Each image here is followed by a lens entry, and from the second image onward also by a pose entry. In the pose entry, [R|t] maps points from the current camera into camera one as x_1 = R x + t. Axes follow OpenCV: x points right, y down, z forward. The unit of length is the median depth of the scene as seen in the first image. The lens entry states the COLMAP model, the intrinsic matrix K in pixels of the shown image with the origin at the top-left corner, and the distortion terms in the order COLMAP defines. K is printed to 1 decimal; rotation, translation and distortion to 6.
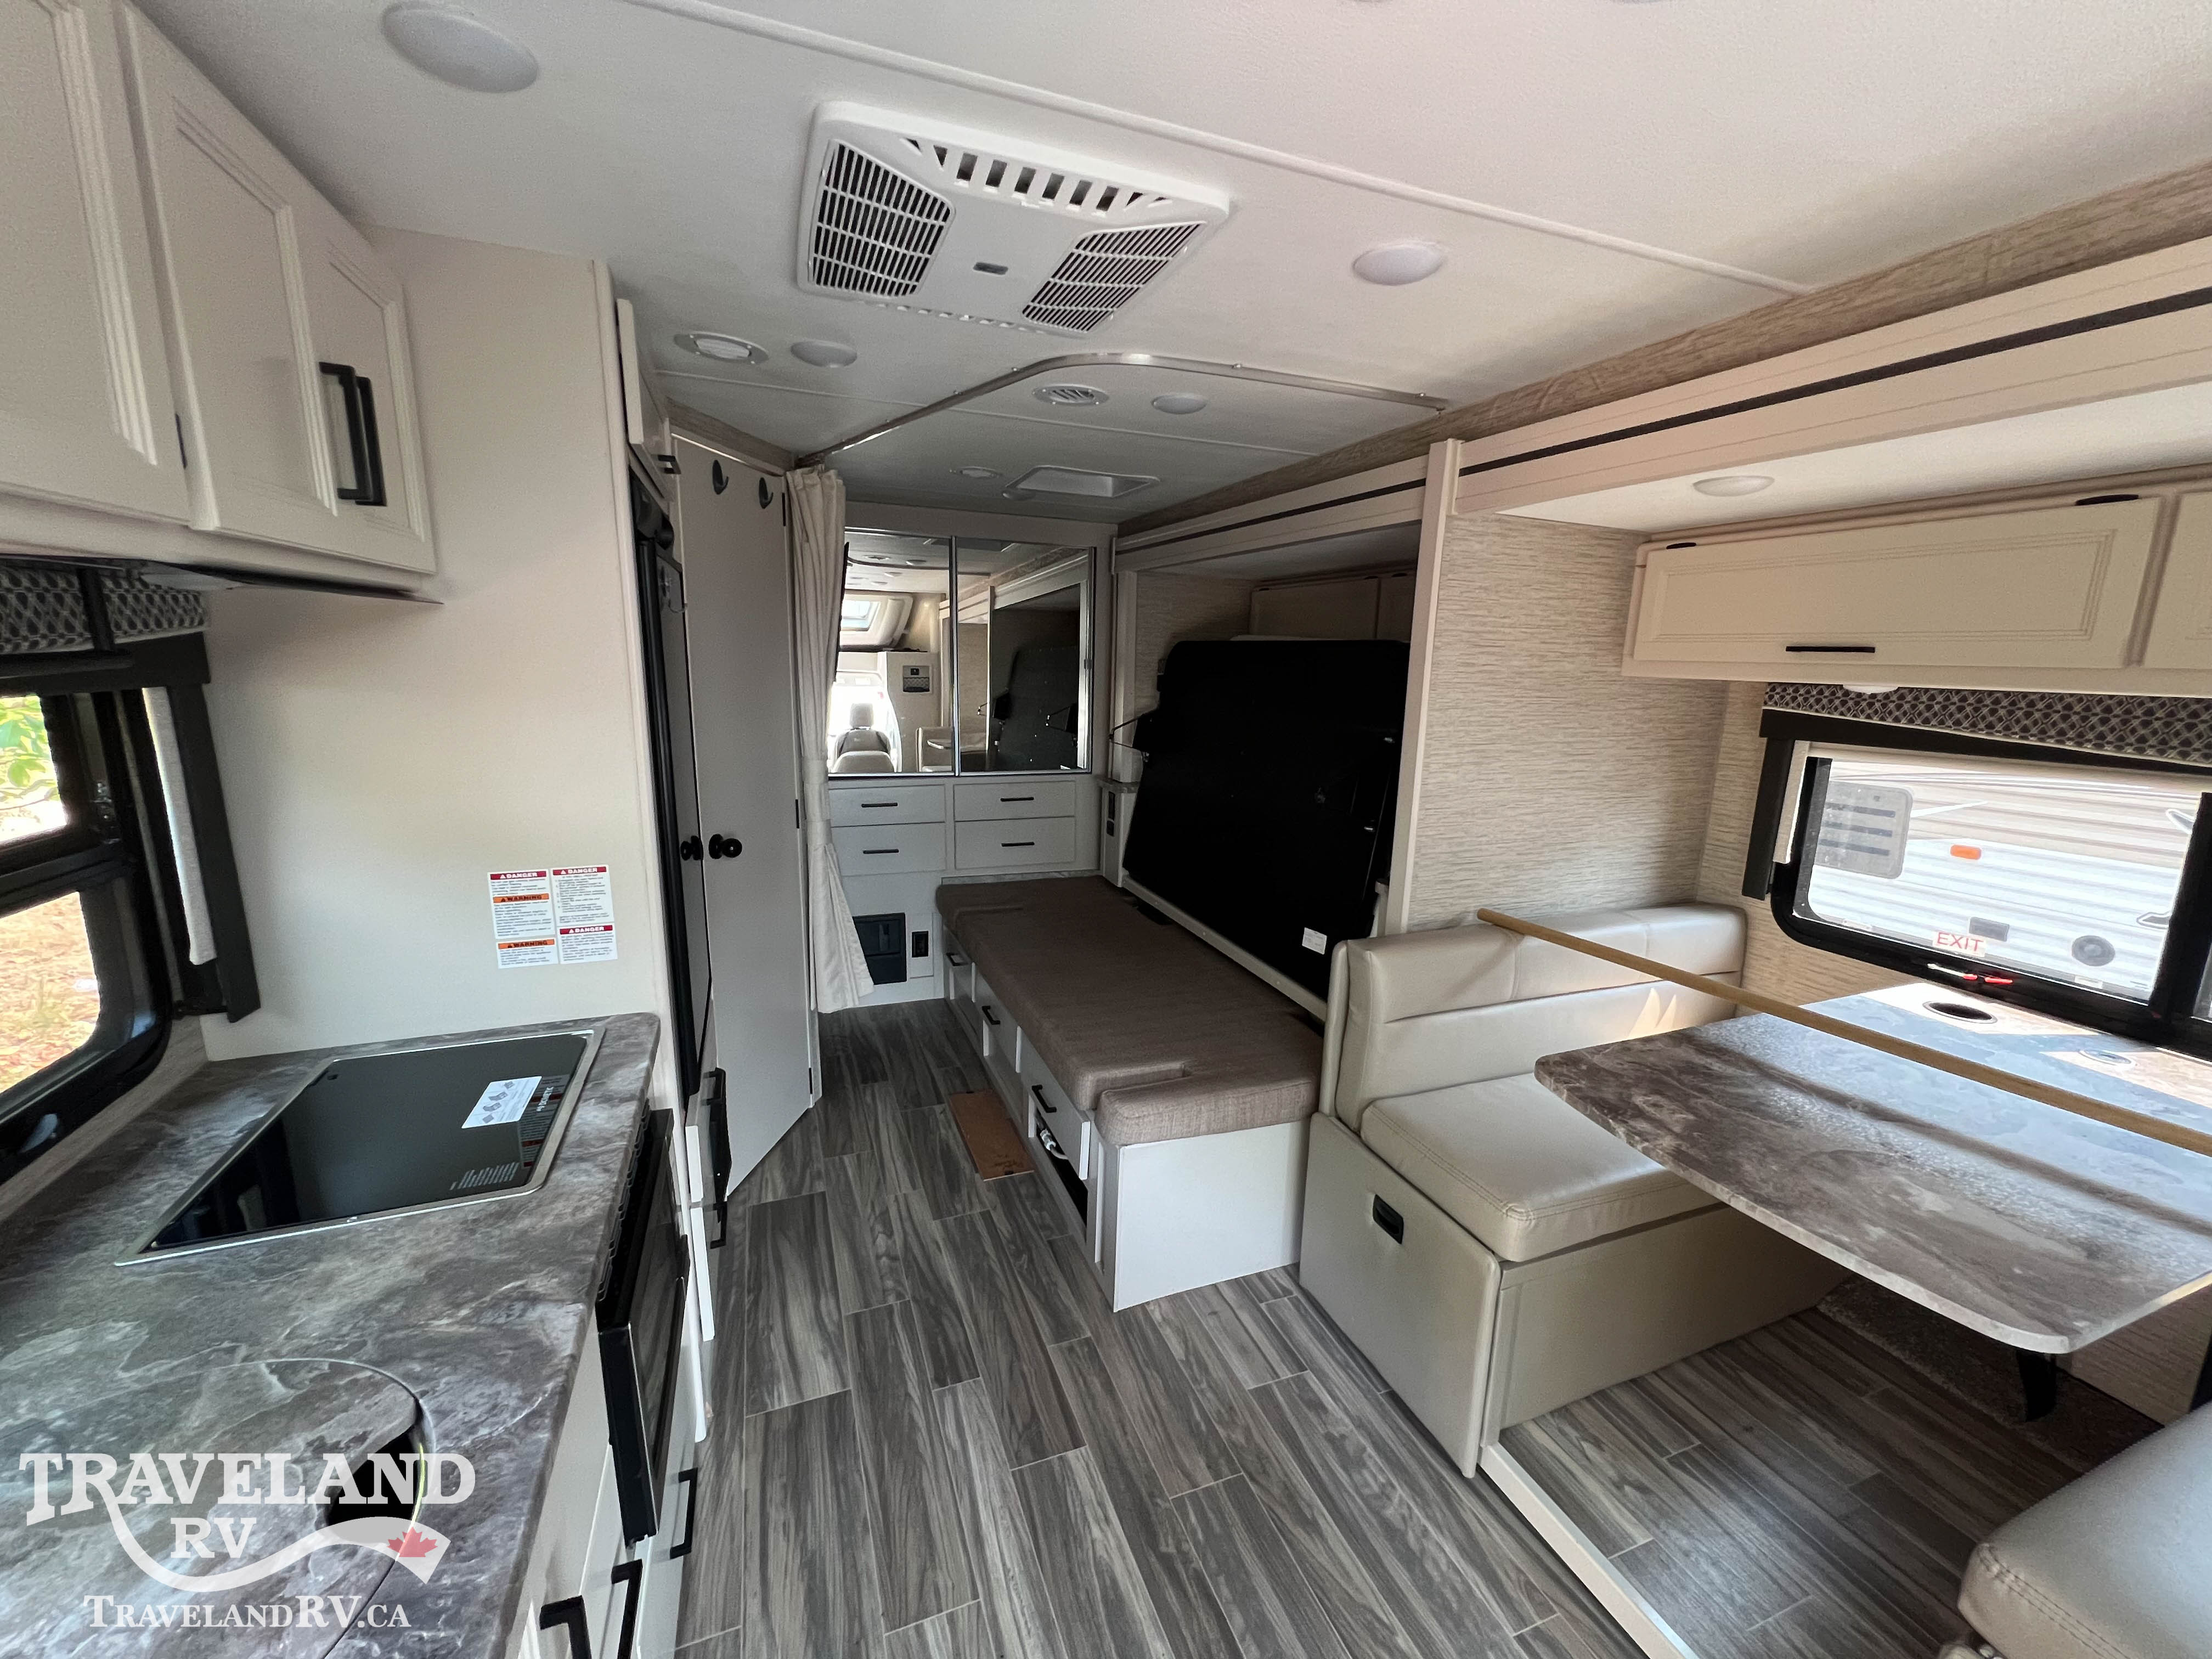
lens RADIAL K [[898.7, 0, 1114.8], [0, 898.7, 841.1], [0, 0, 1]] dist [-0.015106, -0.000038]
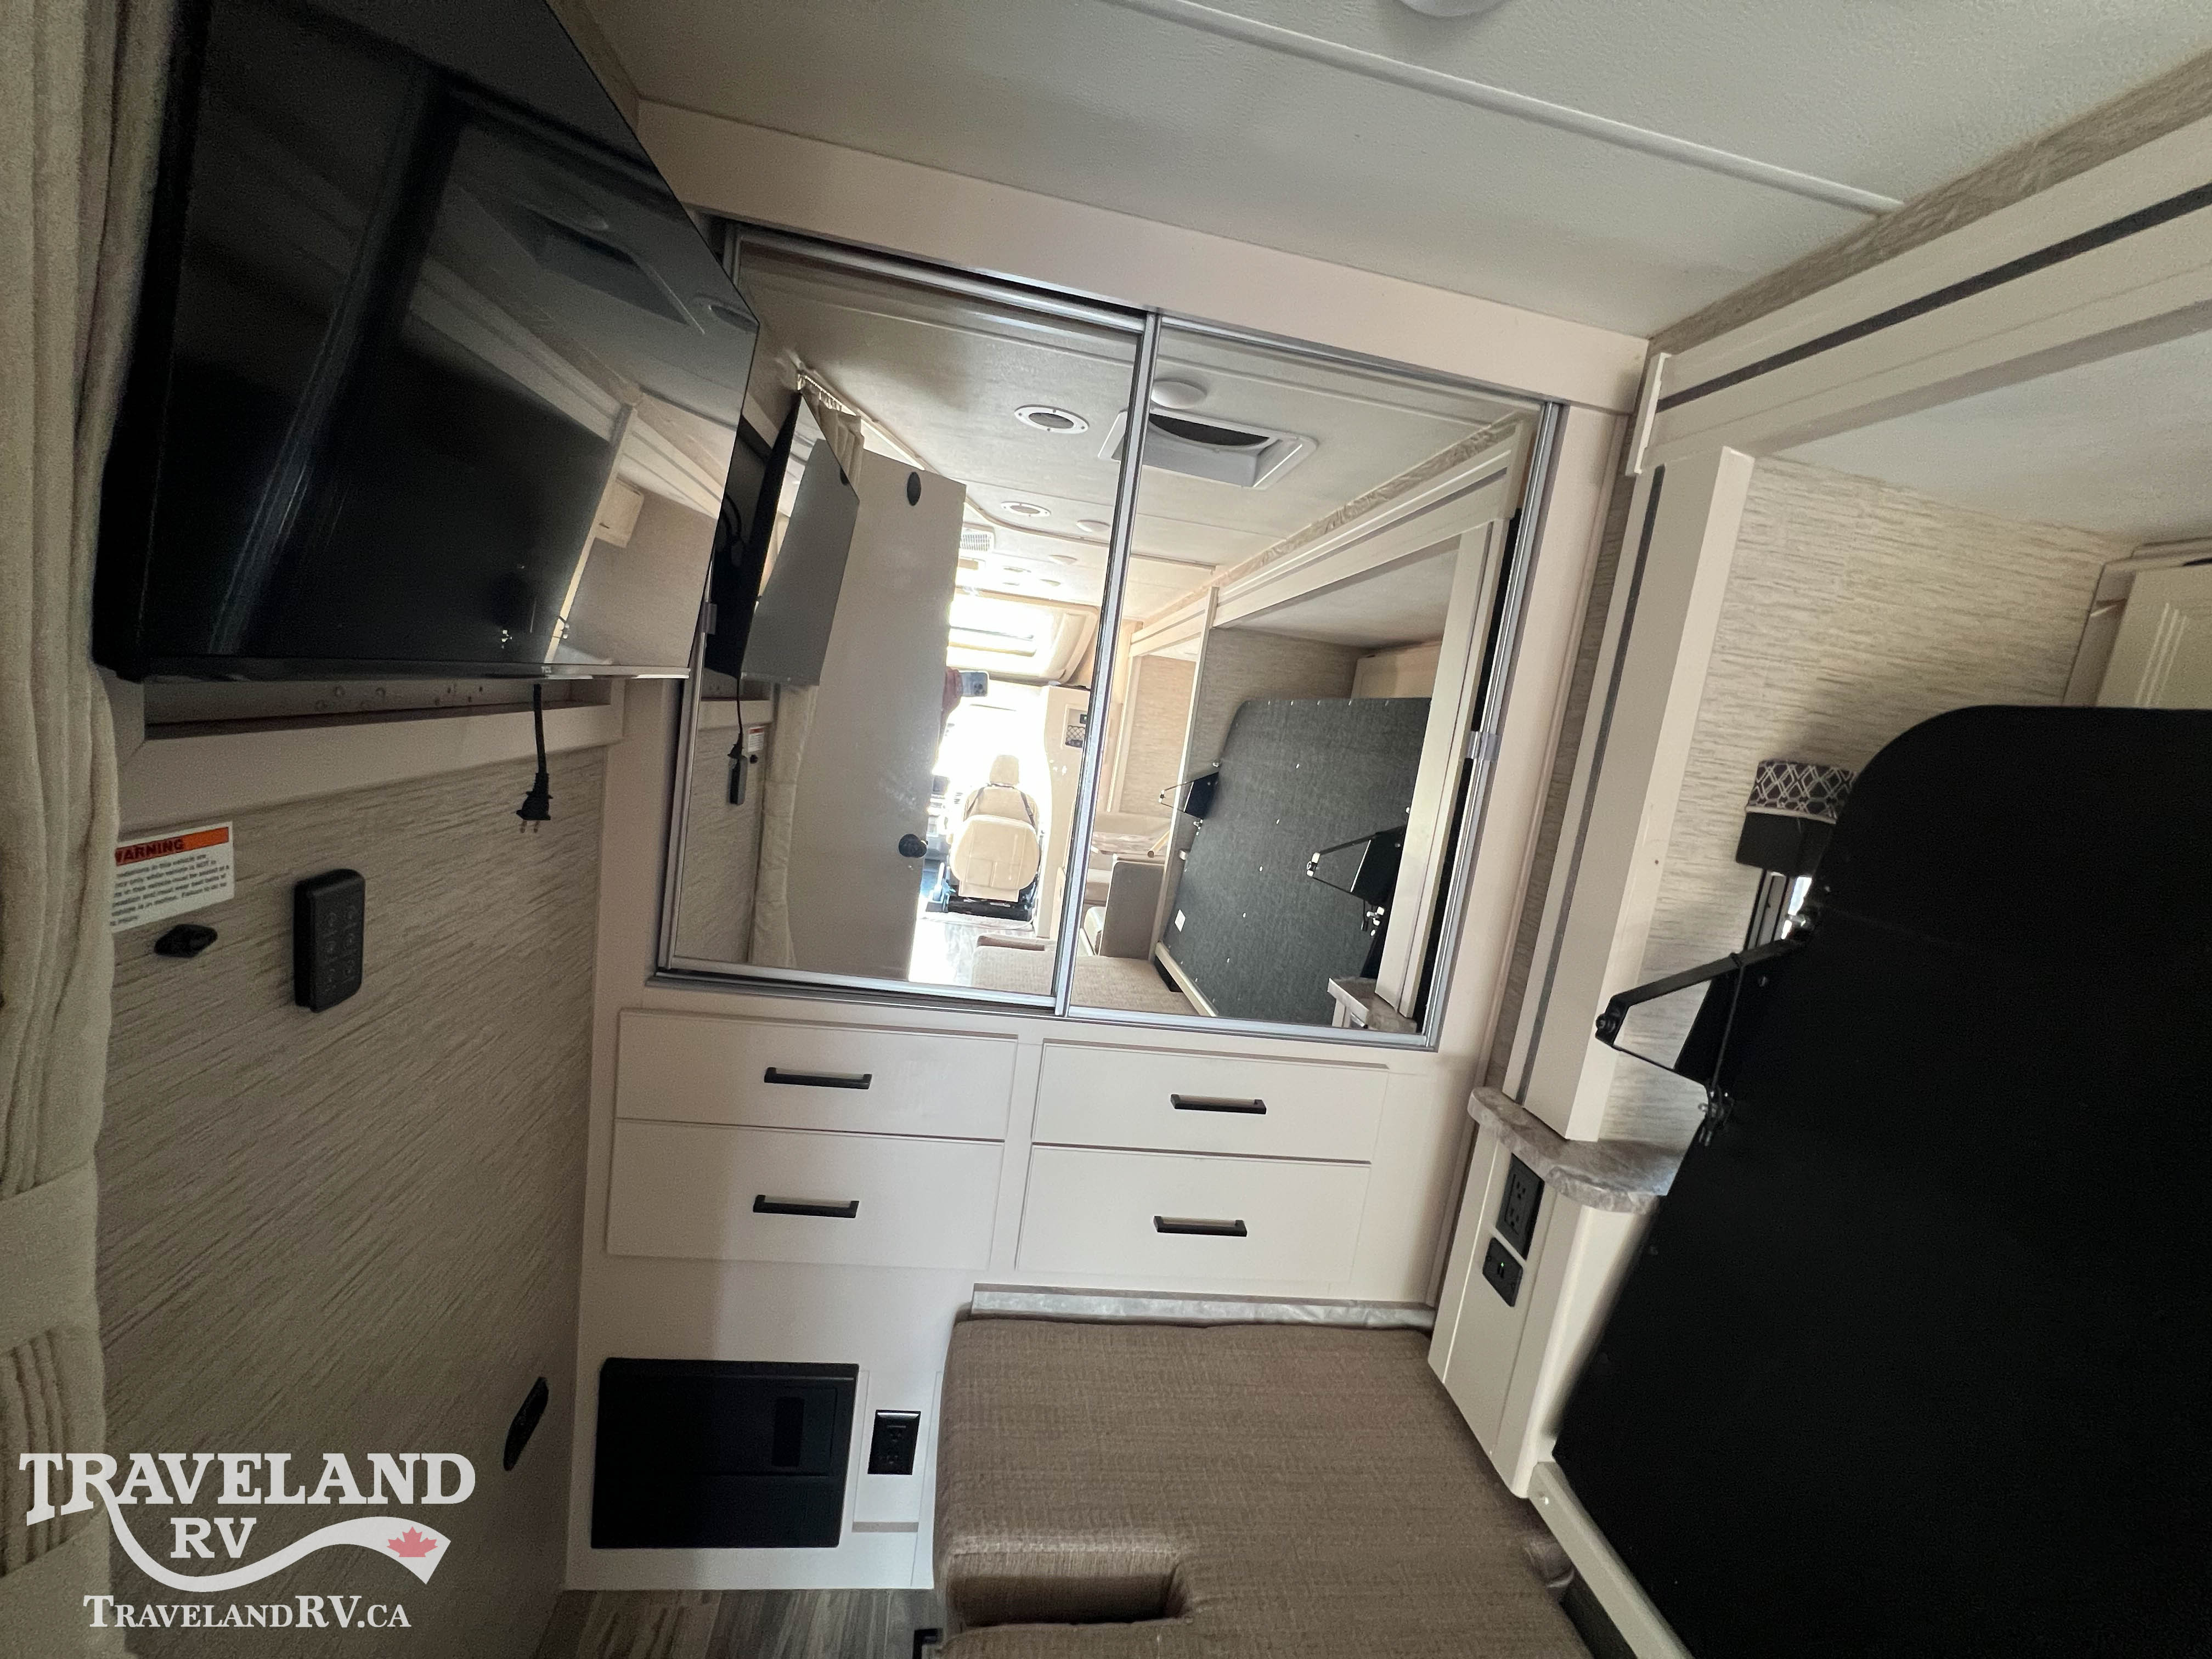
lens RADIAL K [[886.4, 0, 1102.3], [0, 886.4, 836.4], [0, 0, 1]] dist [-0.008173, 0.000105]
pose [[0.967176, 0.142731, -0.210232, -0.191719], [-0.156832, 0.986260, -0.051917, -0.250735], [0.199933, 0.083184, 0.976272, 1.313733]]
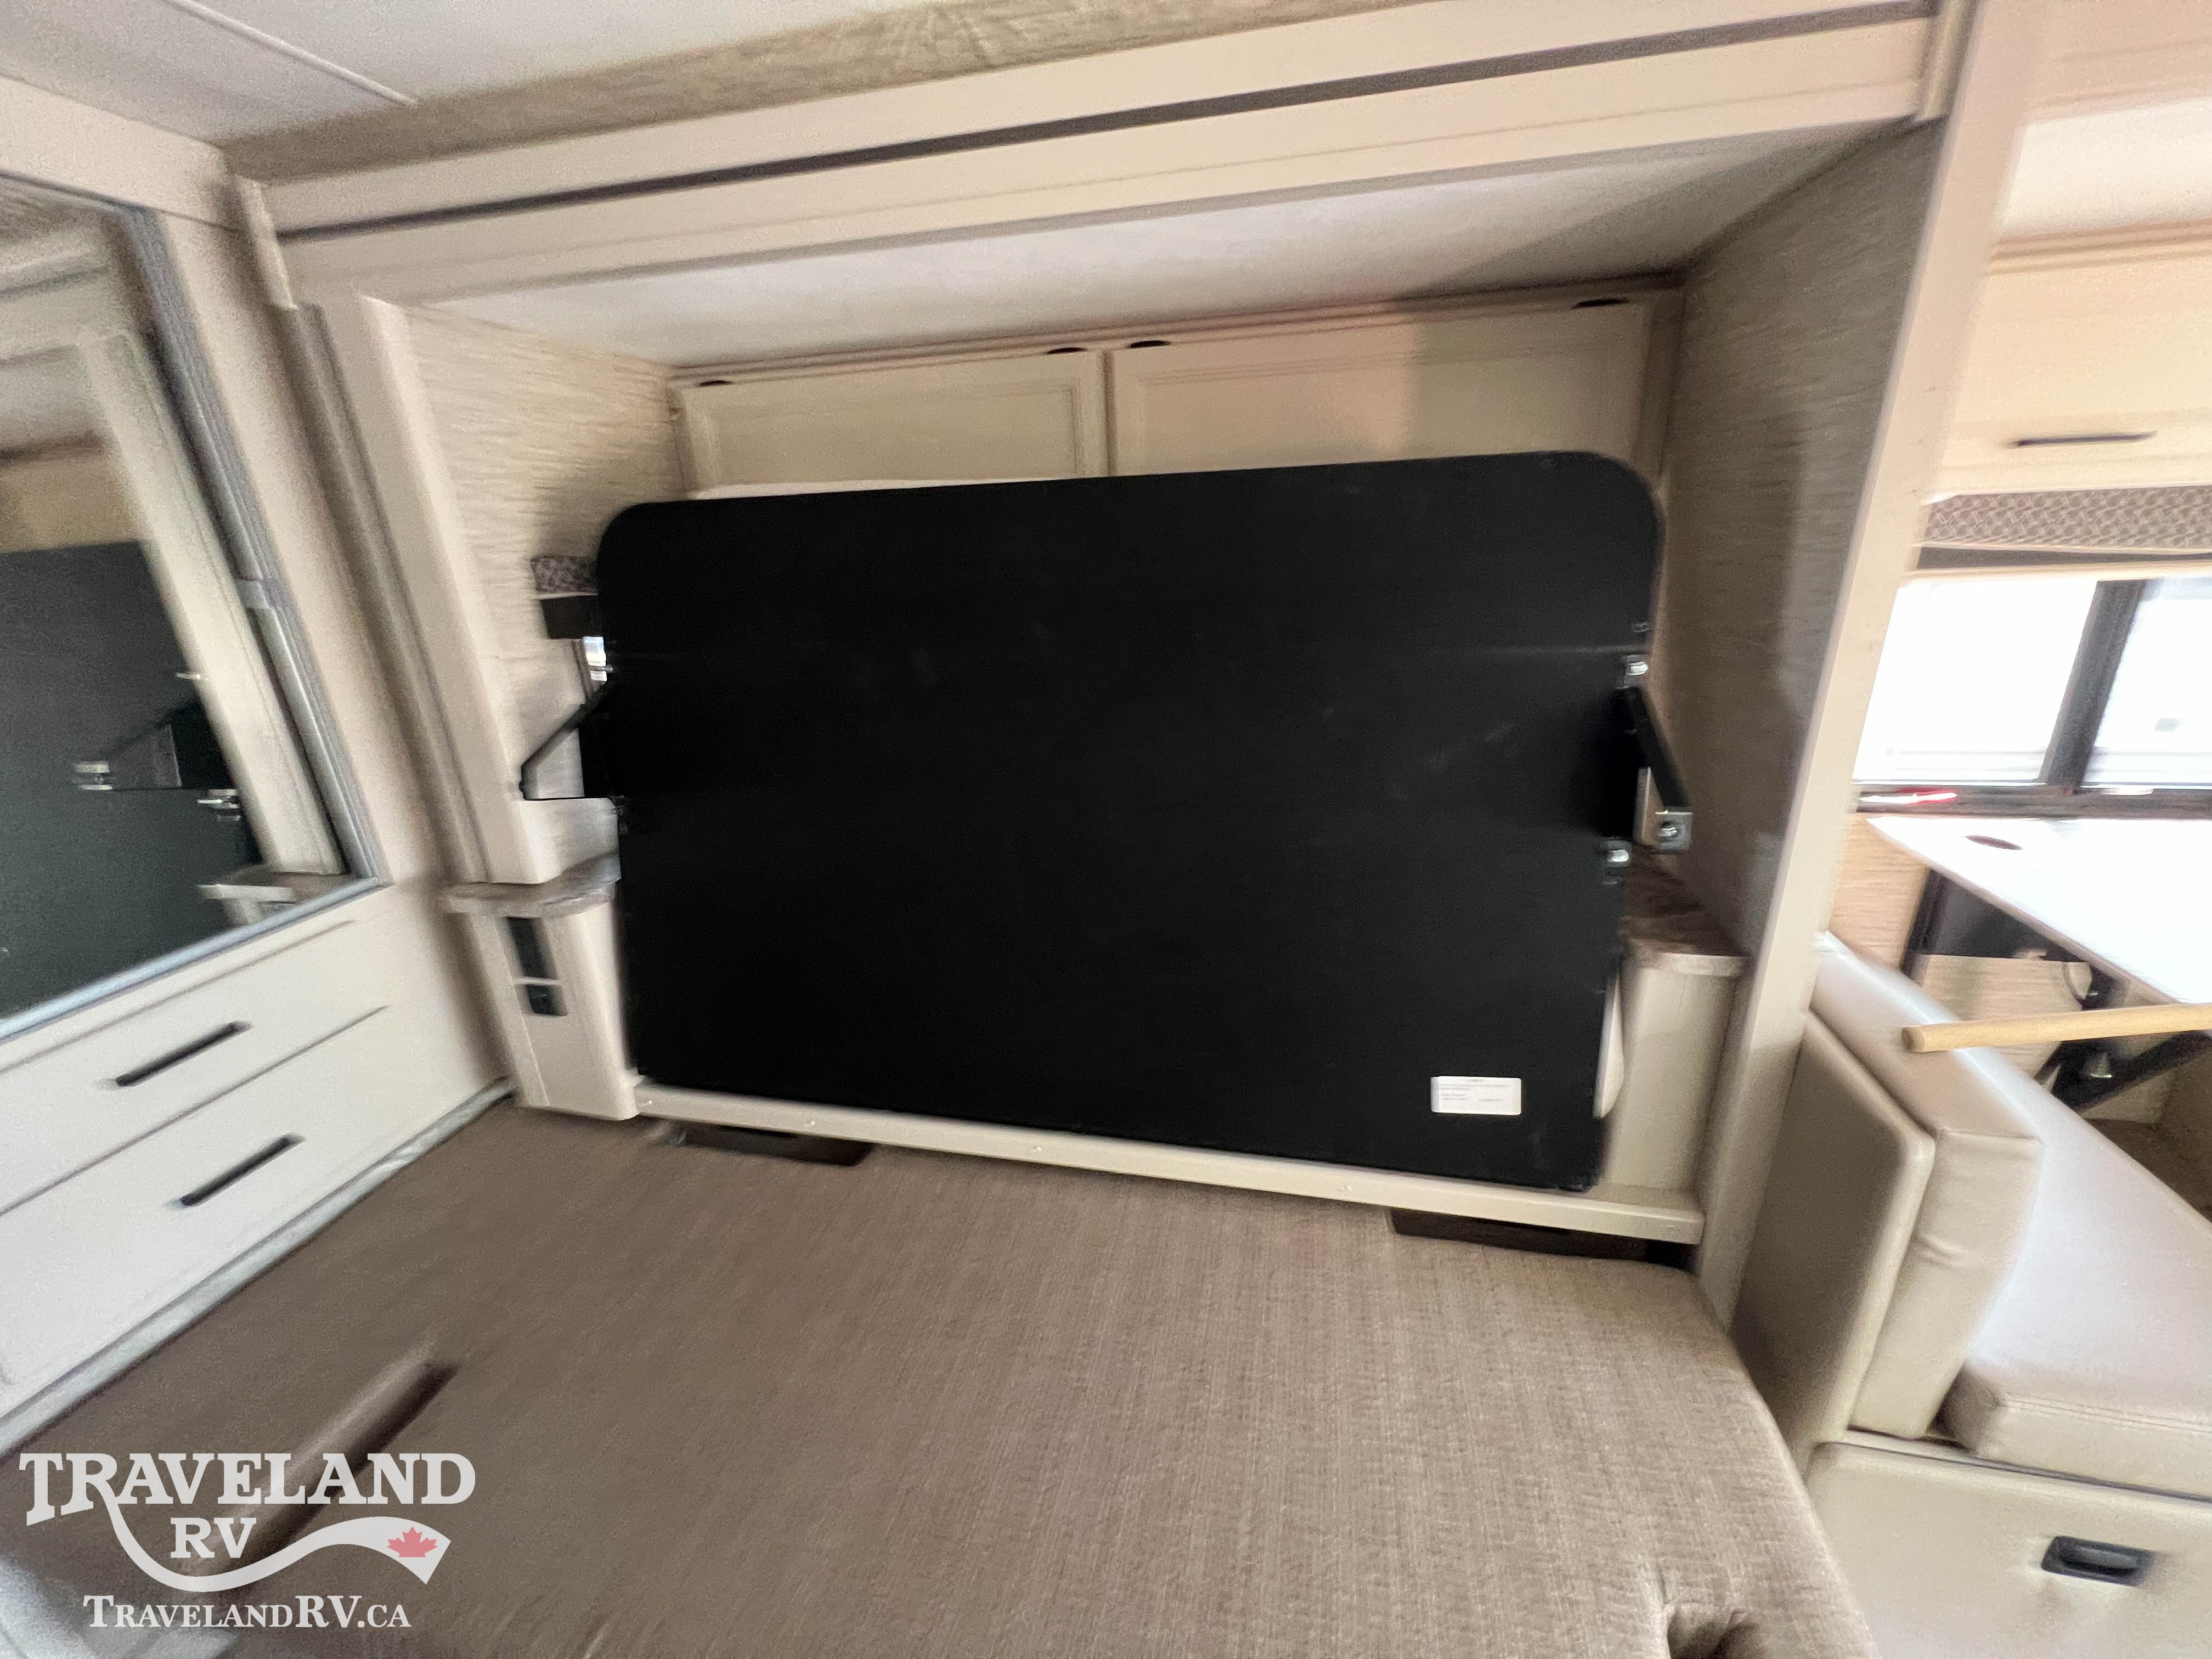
lens RADIAL K [[895.8, 0, 1106.0], [0, 895.8, 829.5], [0, 0, 1]] dist [0.000955, 0.000515]
pose [[0.560678, -0.326789, 0.760821, -0.286717], [0.226051, 0.944334, 0.239027, -0.249103], [-0.796581, 0.037967, 0.603339, 1.104722]]
